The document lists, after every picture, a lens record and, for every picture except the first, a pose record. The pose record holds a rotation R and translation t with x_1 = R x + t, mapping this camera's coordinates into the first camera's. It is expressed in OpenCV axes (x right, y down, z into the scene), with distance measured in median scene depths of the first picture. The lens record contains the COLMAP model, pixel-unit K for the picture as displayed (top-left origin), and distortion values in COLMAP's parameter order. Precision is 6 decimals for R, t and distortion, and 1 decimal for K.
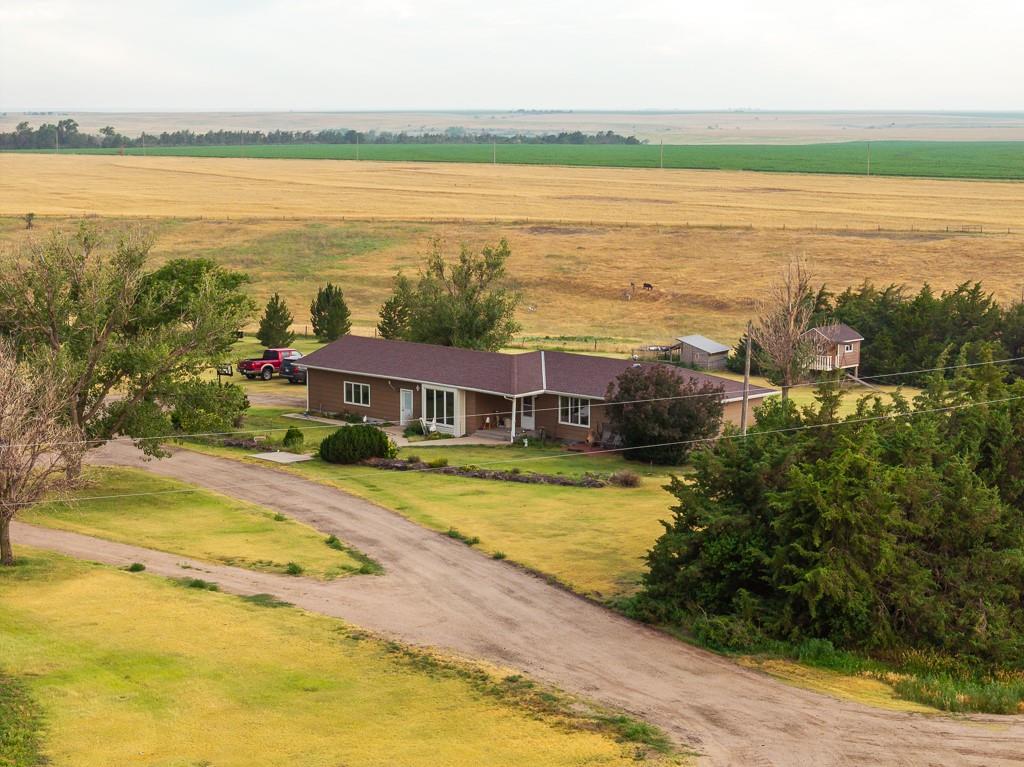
lens RADIAL K [[2090.0, 0, 511.3], [0, 2090.0, 383.6], [0, 0, 1]] dist [-0.176046, 0.000000]
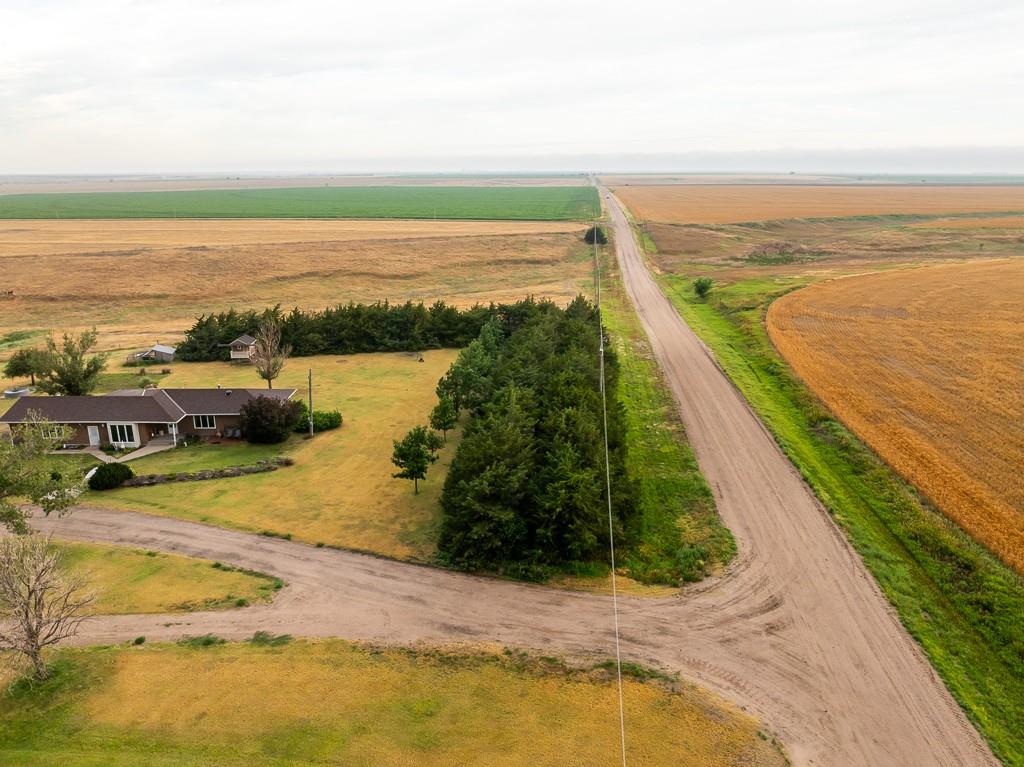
lens RADIAL K [[718.6, 0, 512.8], [0, 718.6, 381.9], [0, 0, 1]] dist [-0.036381, -0.002230]
pose [[0.686582, -0.201905, 0.698455, -0.248433], [0.086077, 0.976484, 0.197662, -0.140467], [-0.721939, -0.075590, 0.687815, 0.349566]]
